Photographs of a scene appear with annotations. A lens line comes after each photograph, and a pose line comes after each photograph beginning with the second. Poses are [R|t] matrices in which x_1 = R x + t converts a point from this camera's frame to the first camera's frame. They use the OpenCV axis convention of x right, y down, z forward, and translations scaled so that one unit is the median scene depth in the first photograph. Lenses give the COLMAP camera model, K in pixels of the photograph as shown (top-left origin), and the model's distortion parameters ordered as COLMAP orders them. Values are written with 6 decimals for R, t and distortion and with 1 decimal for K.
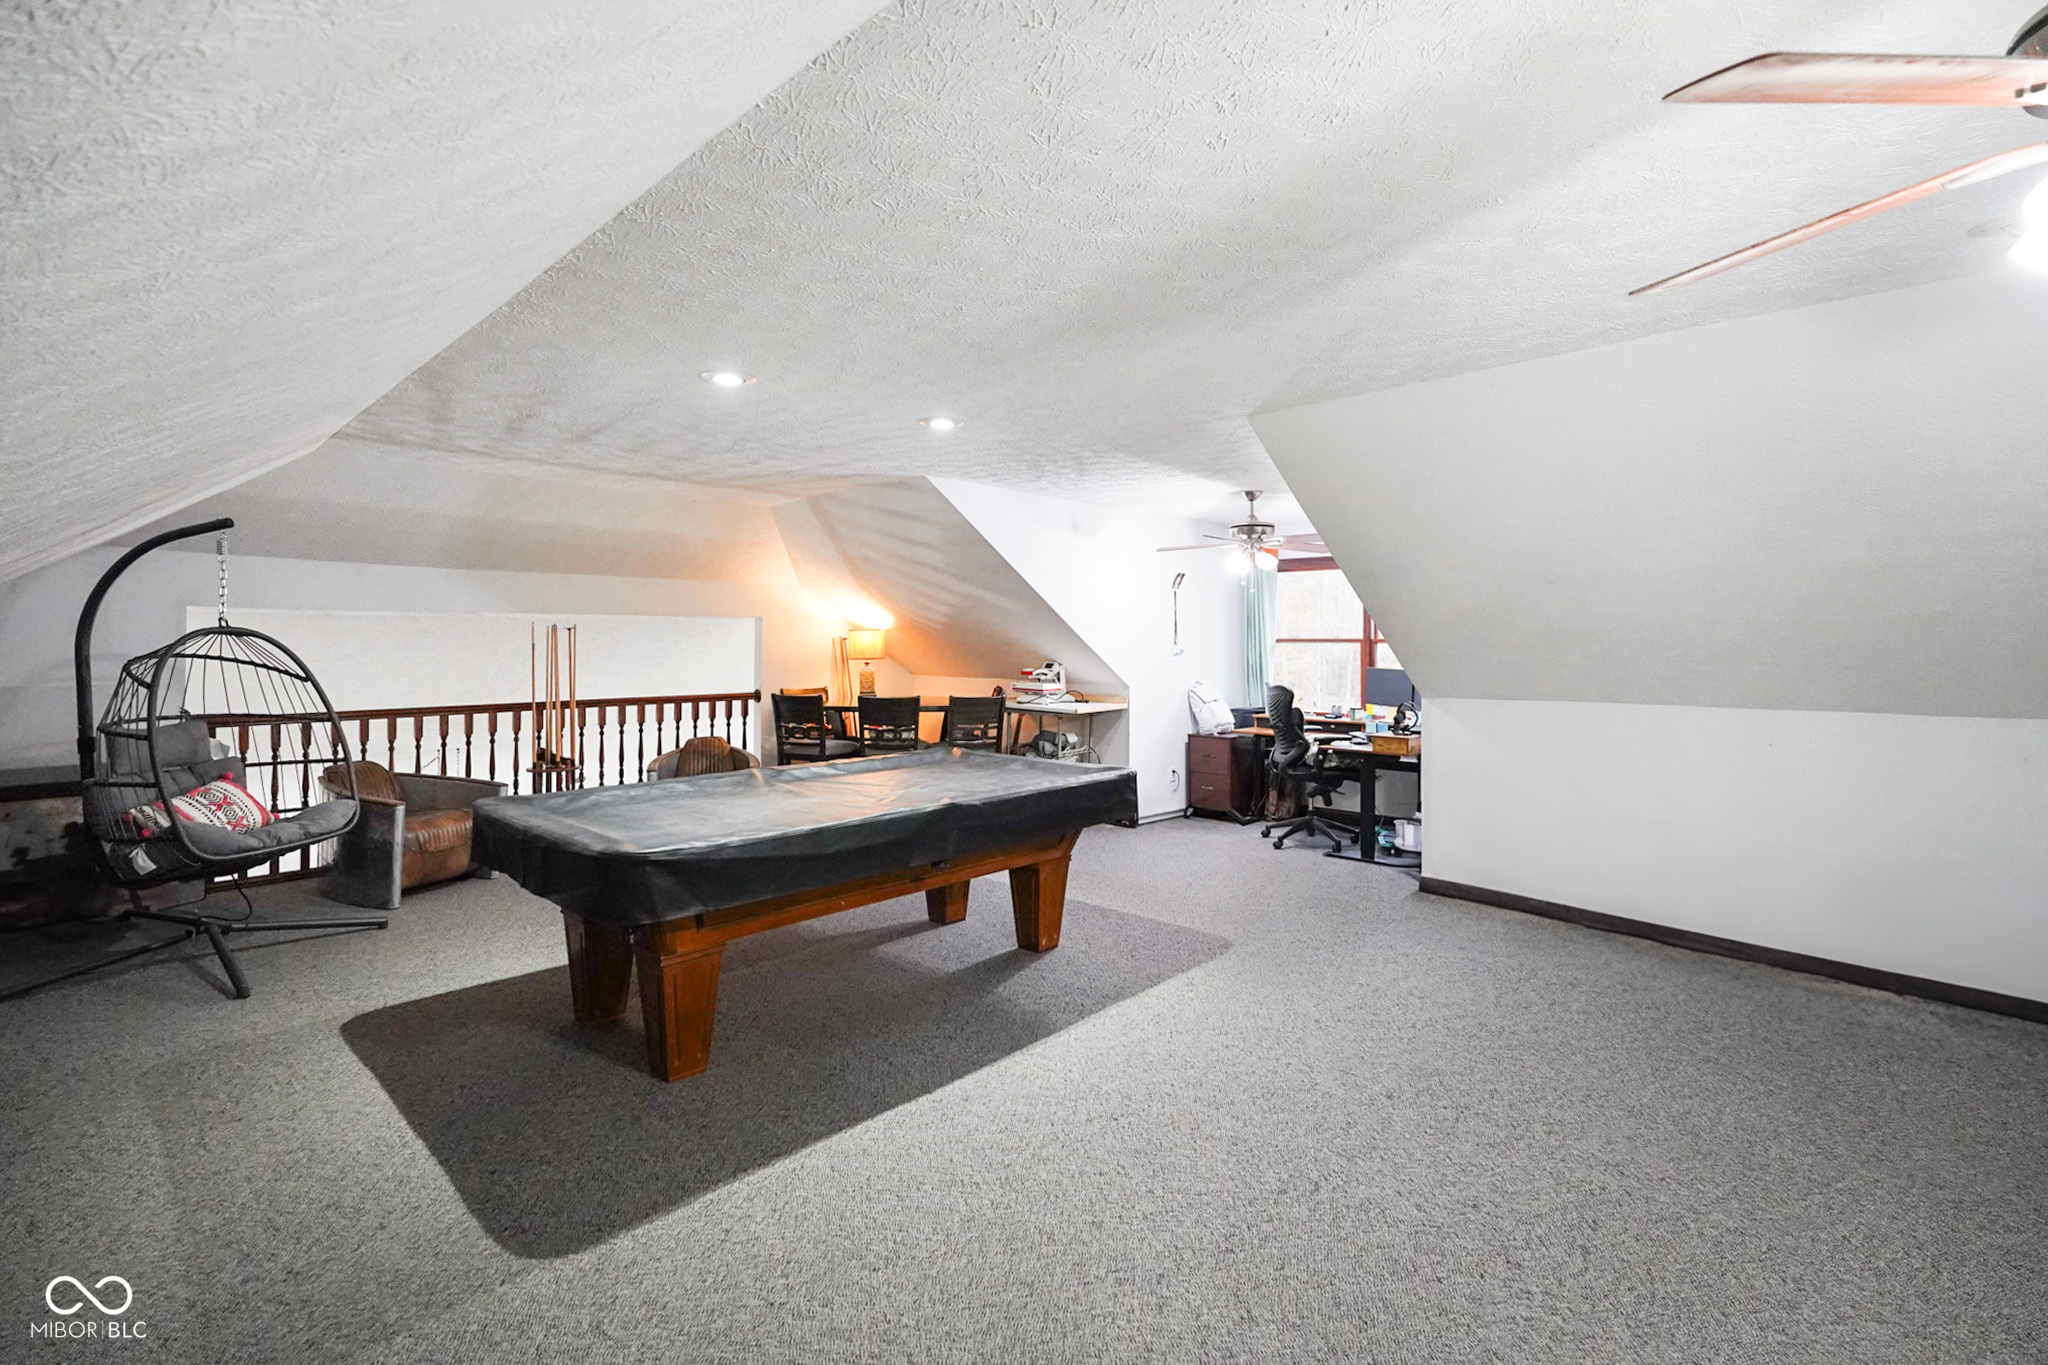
lens RADIAL K [[911.2, 0, 1013.2], [0, 911.2, 663.5], [0, 0, 1]] dist [-0.011757, 0.008702]
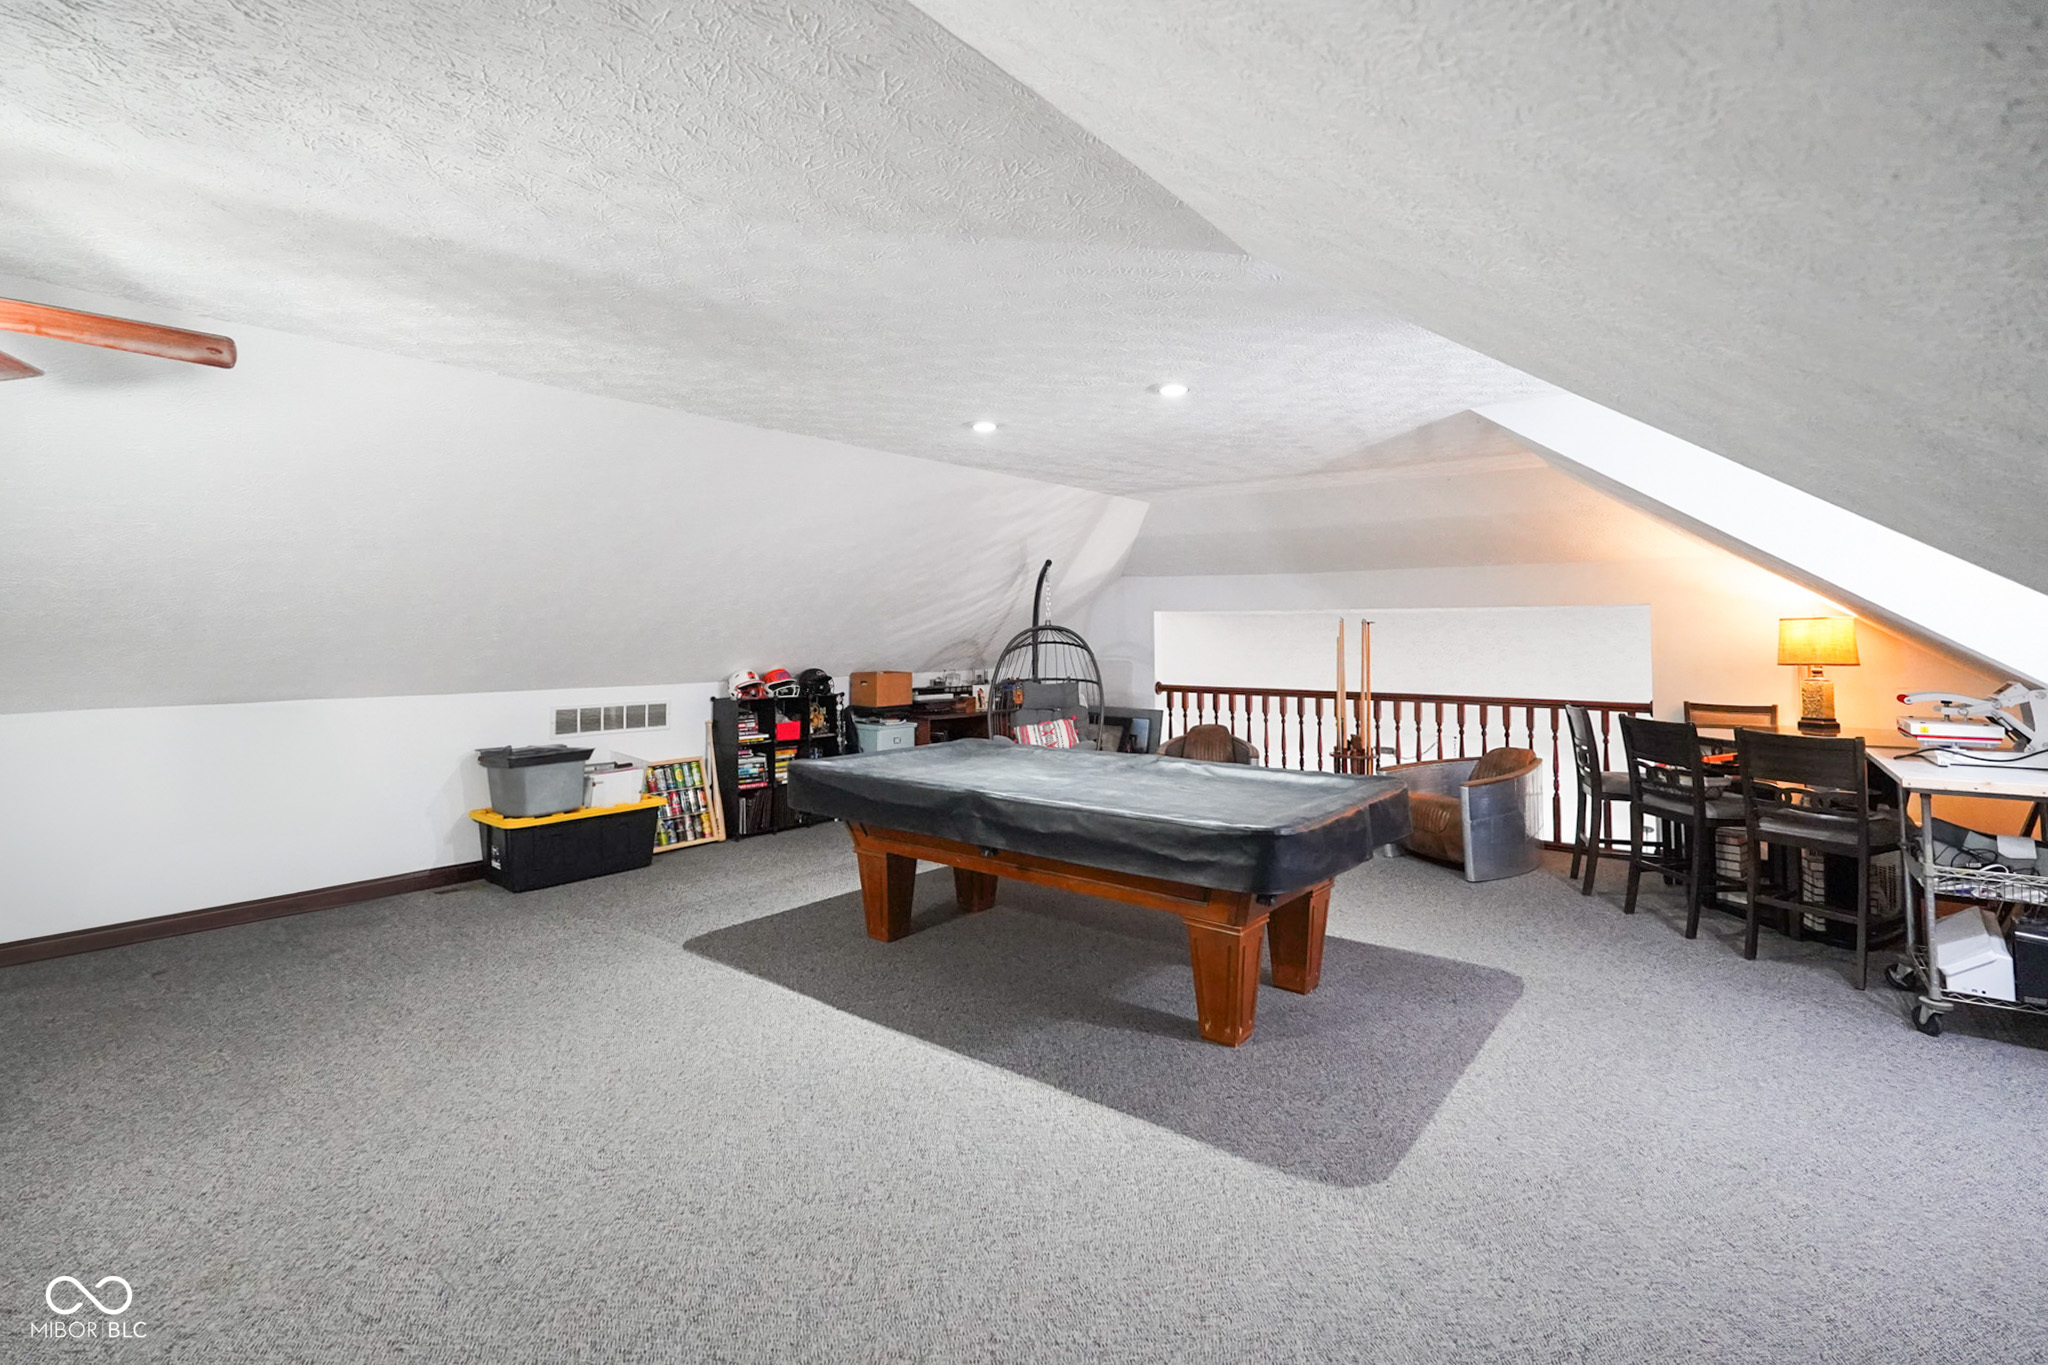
lens RADIAL K [[911.2, 0, 1013.2], [0, 911.2, 663.5], [0, 0, 1]] dist [-0.011757, 0.008702]
pose [[0.110451, 0.032361, -0.993355, 0.695527], [-0.024094, 0.999263, 0.029874, -0.019006], [0.993589, 0.020635, 0.111150, 0.672232]]
